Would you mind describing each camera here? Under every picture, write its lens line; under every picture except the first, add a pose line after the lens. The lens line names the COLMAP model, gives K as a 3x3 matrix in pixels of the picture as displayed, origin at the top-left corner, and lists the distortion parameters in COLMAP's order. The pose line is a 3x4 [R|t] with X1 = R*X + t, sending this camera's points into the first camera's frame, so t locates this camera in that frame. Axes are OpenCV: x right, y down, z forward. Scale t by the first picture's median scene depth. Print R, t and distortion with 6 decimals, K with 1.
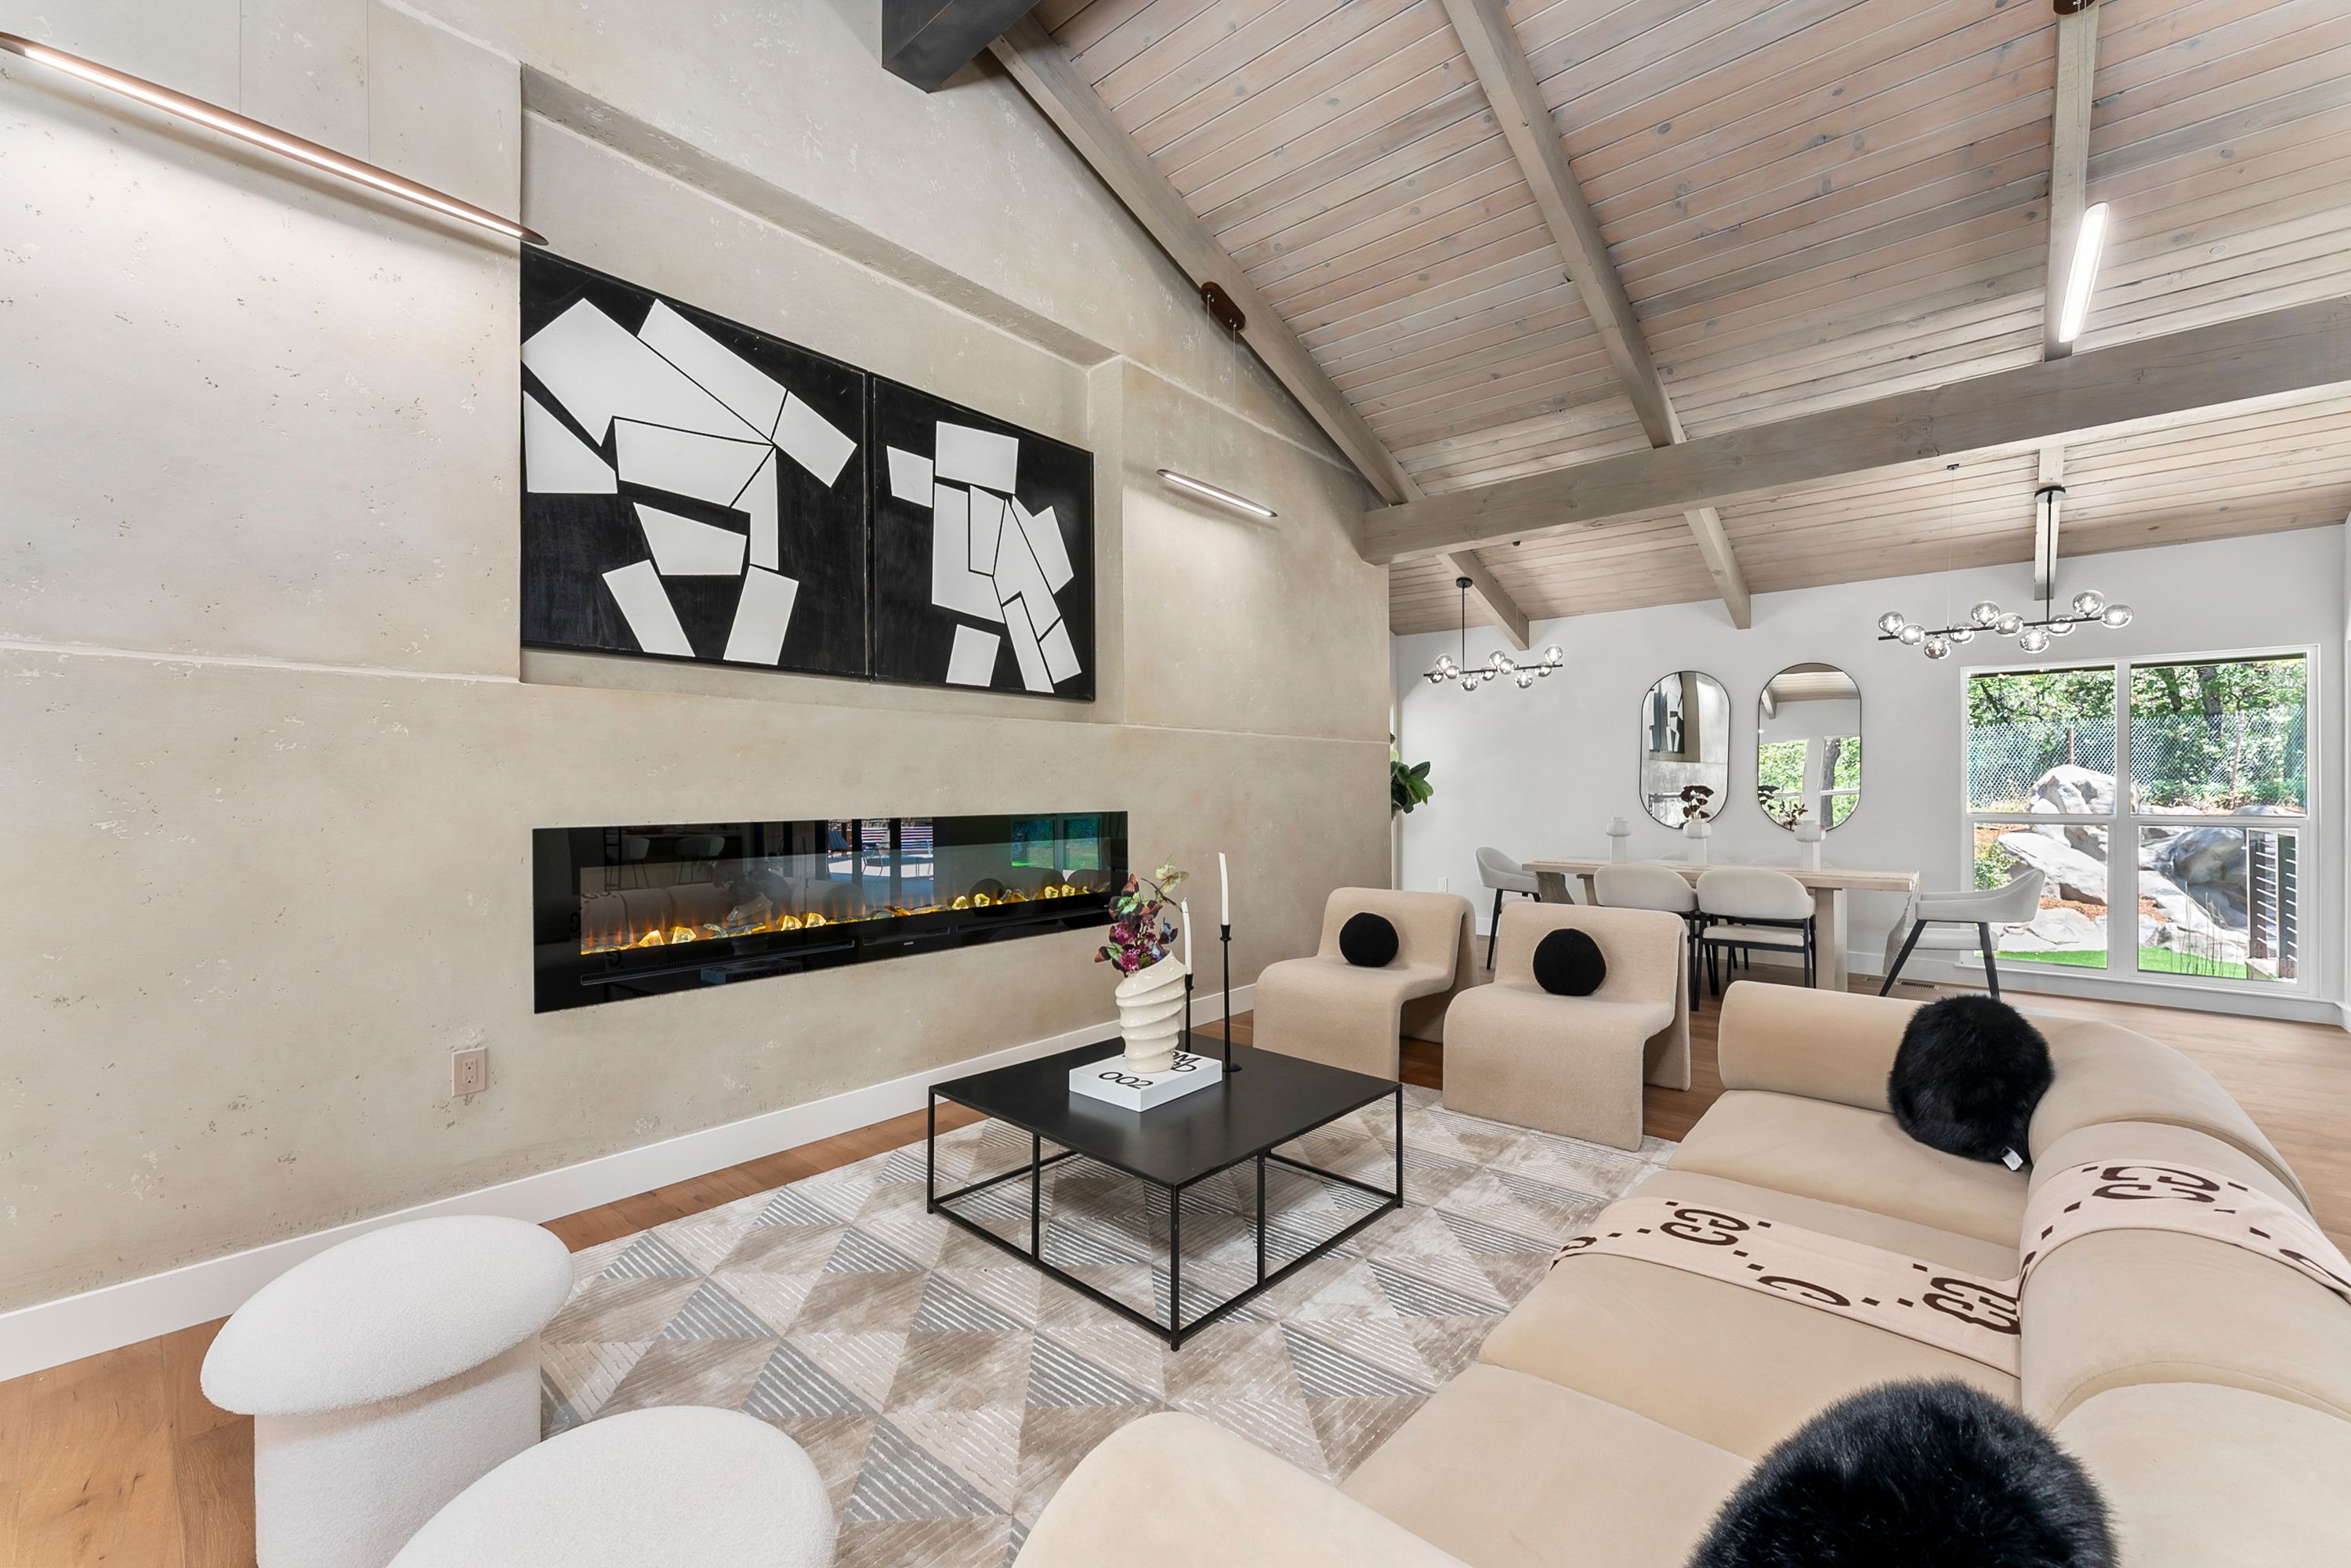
lens RADIAL K [[942.9, 0, 1171.7], [0, 942.9, 798.0], [0, 0, 1]] dist [0.001381, 0.000057]
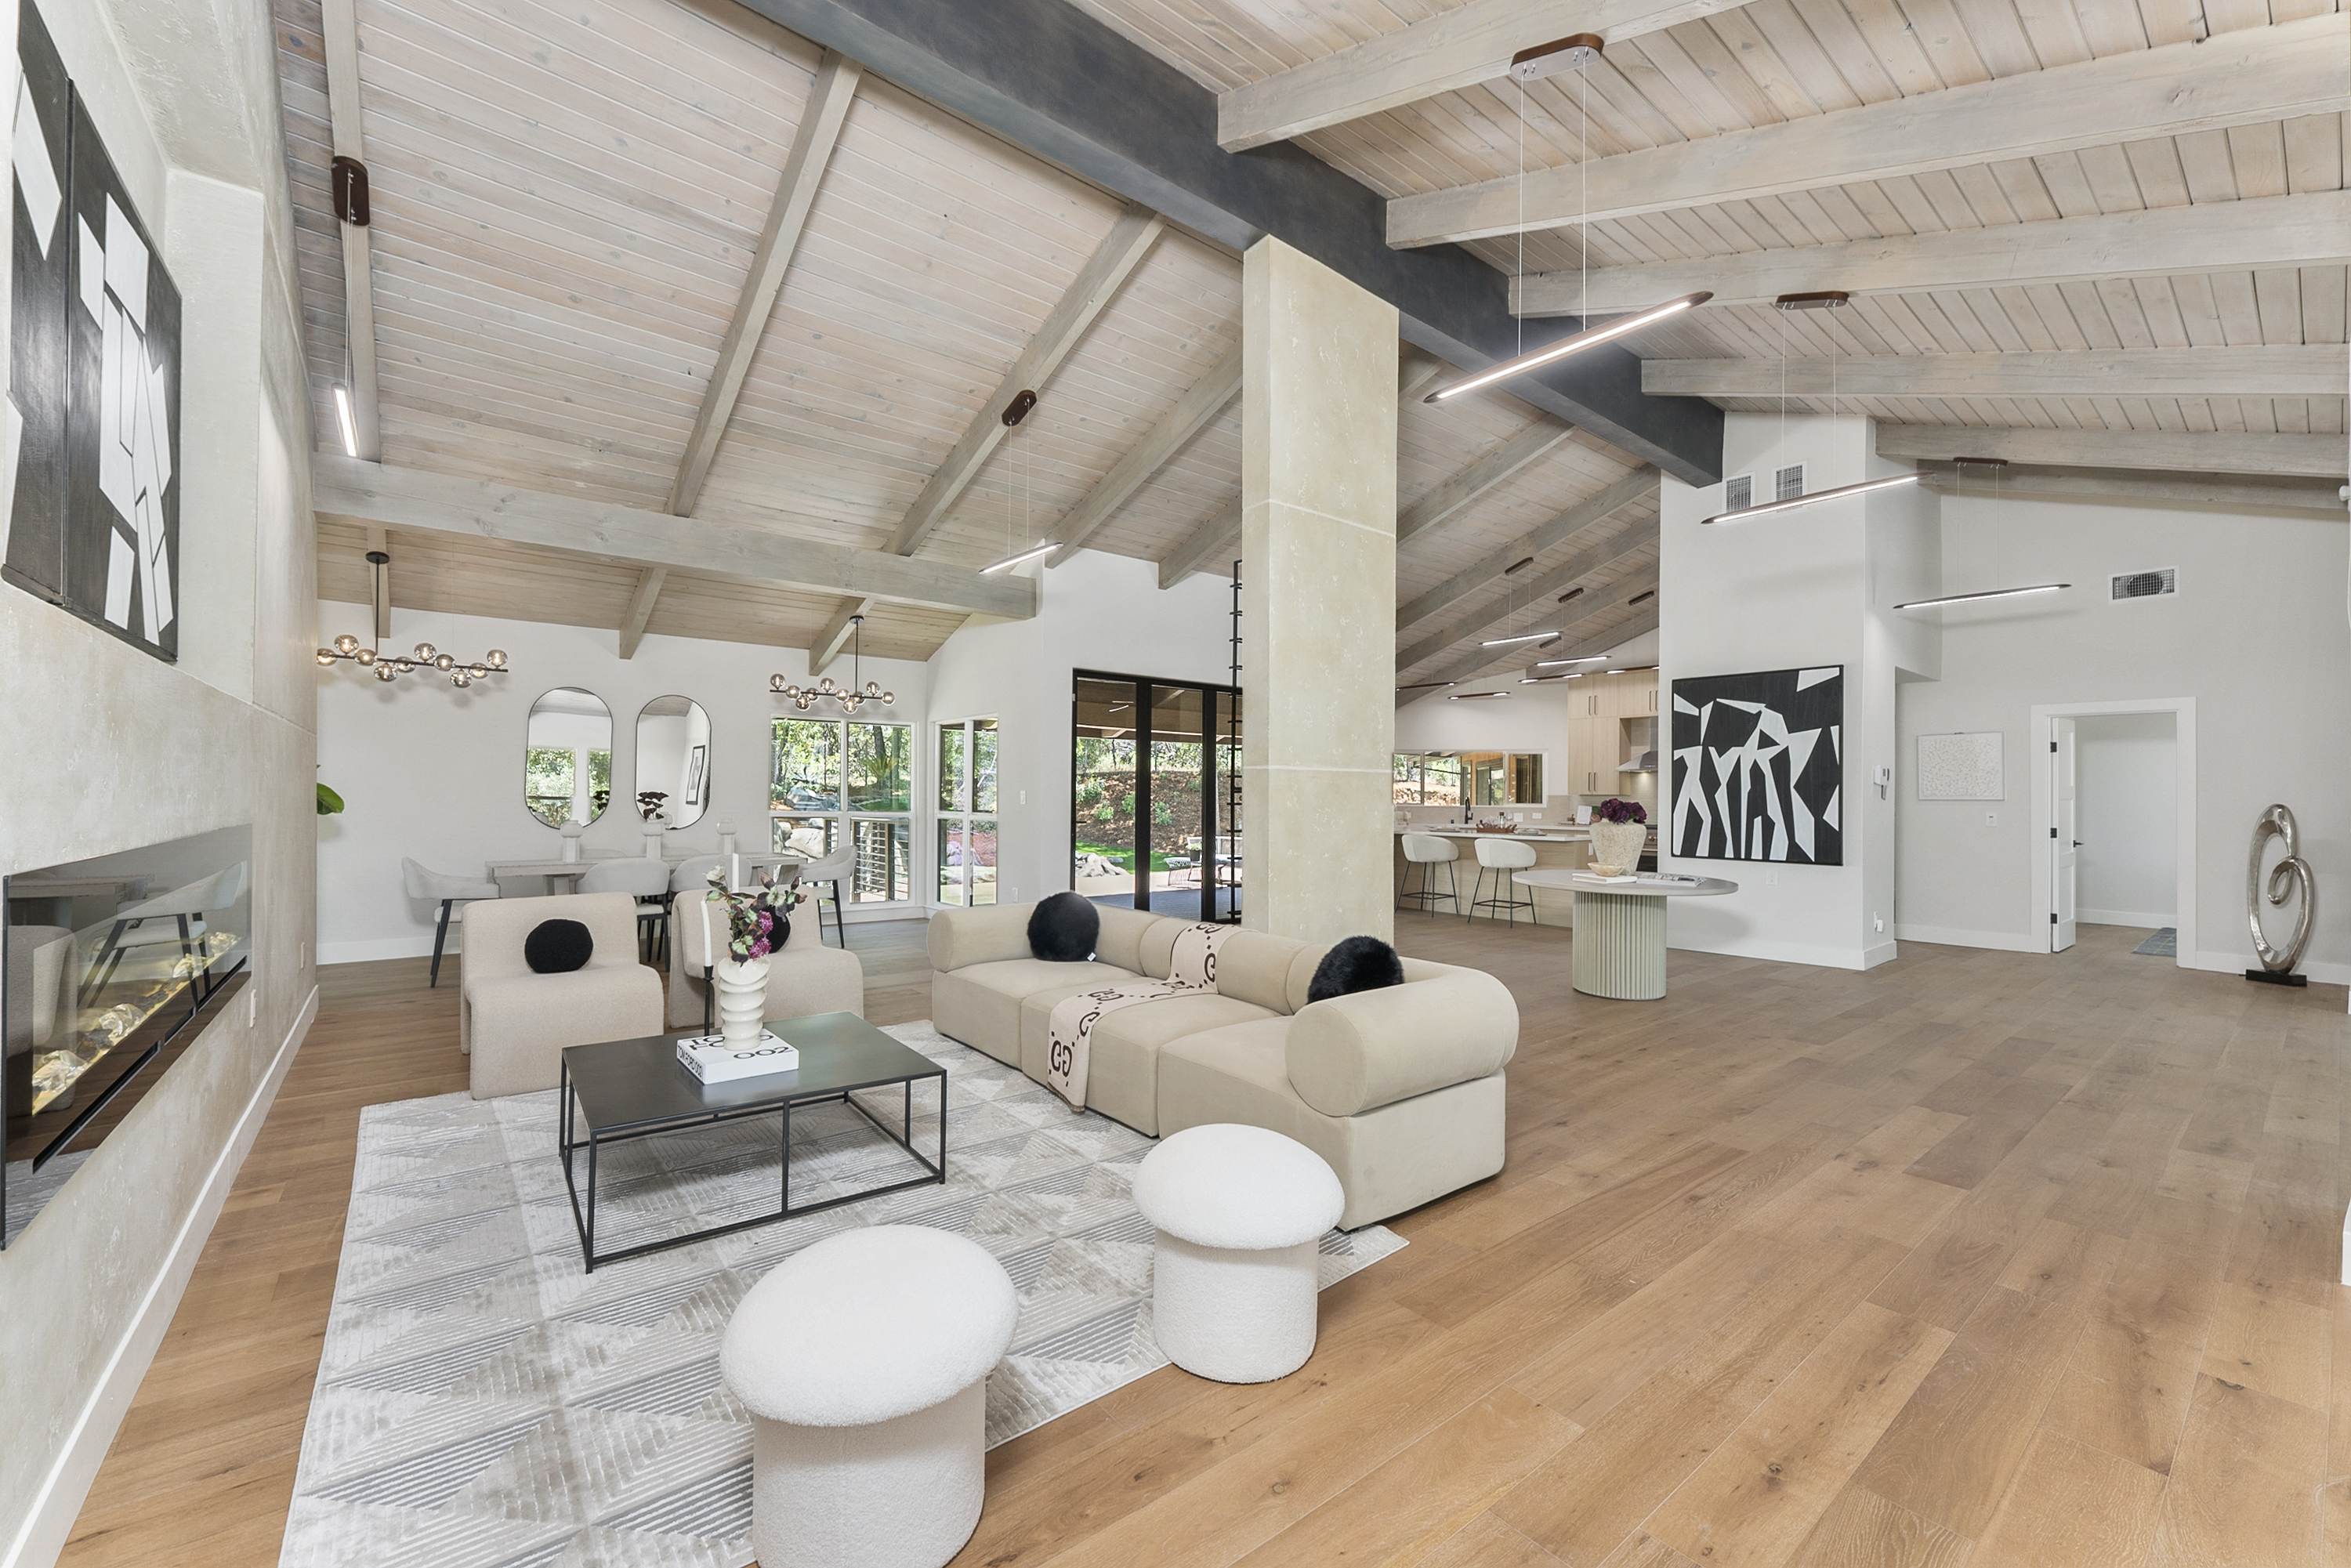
lens RADIAL K [[932.7, 0, 1172.1], [0, 932.7, 791.5], [0, 0, 1]] dist [0.001938, -0.000117]
pose [[0.166622, 0.008783, 0.985982, -0.753884], [0.000054, 0.999960, -0.008916, -0.005087], [-0.986021, 0.001539, 0.166615, 0.224862]]
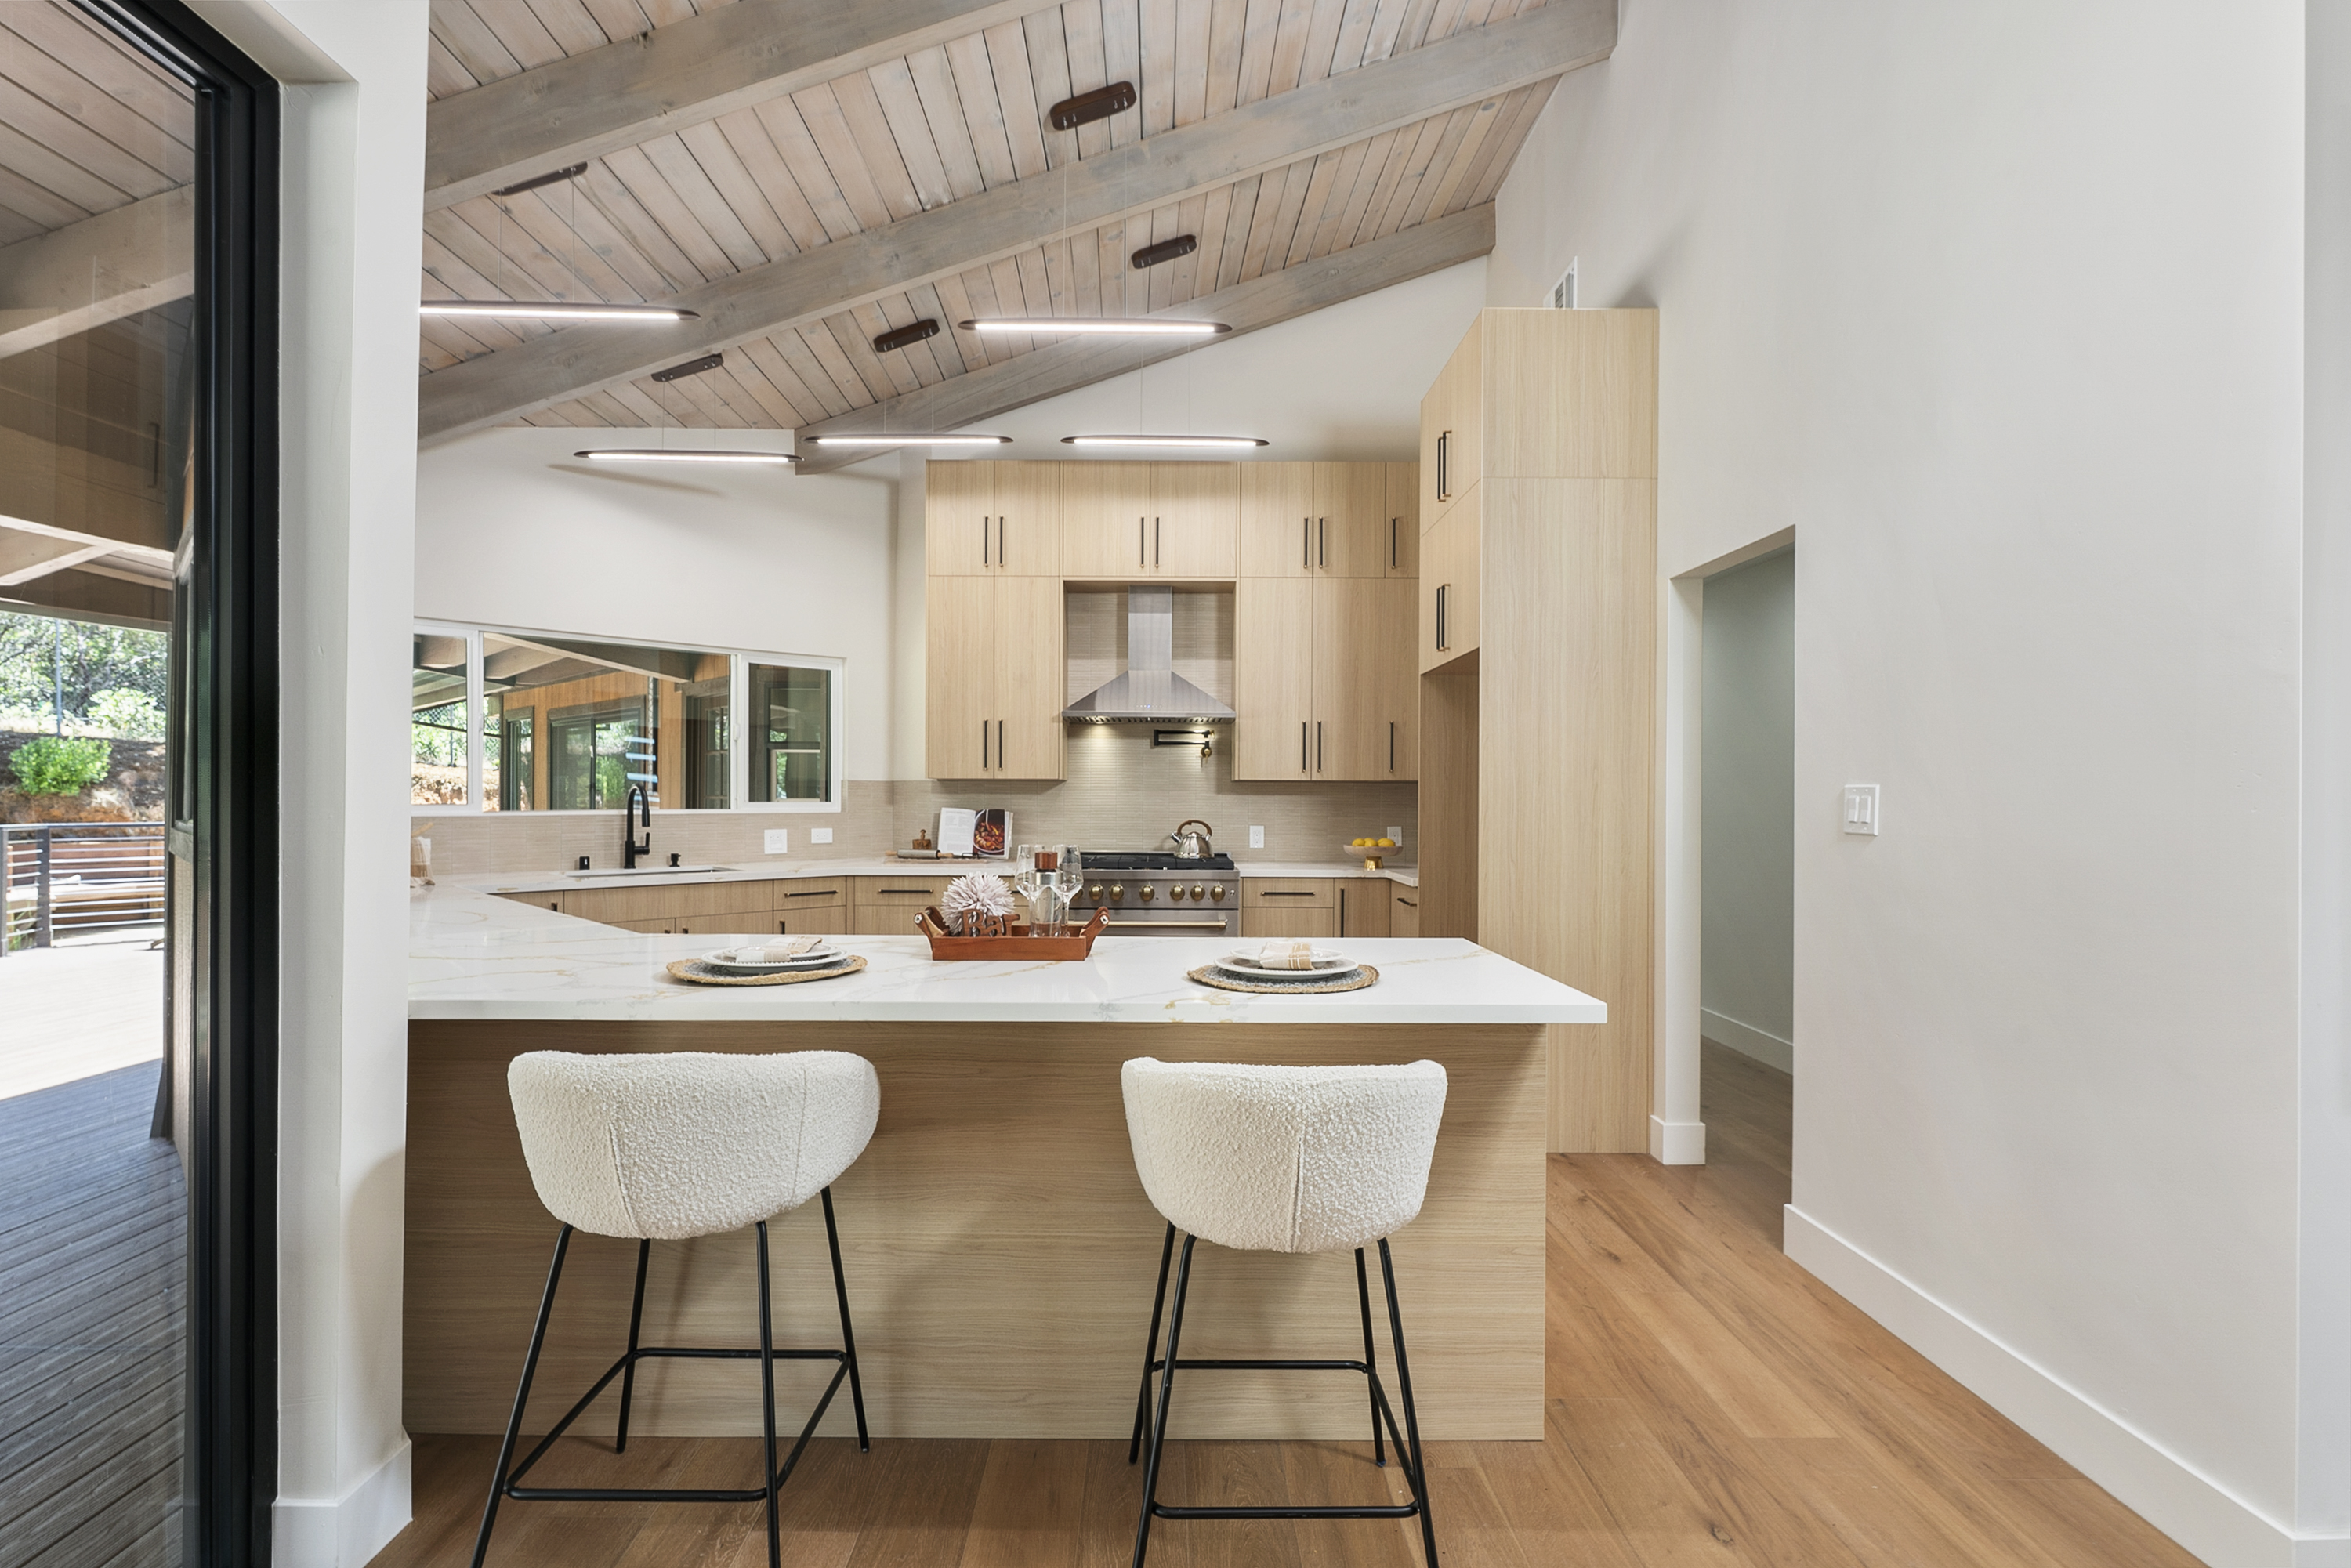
lens RADIAL K [[1094.4, 0, 1165.5], [0, 1094.4, 806.2], [0, 0, 1]] dist [-0.002266, -0.000676]
pose [[-0.668203, -0.010892, 0.743900, 1.454003], [-0.000279, 0.999896, 0.014389, -0.007025], [-0.743979, 0.009407, -0.668136, 0.118857]]
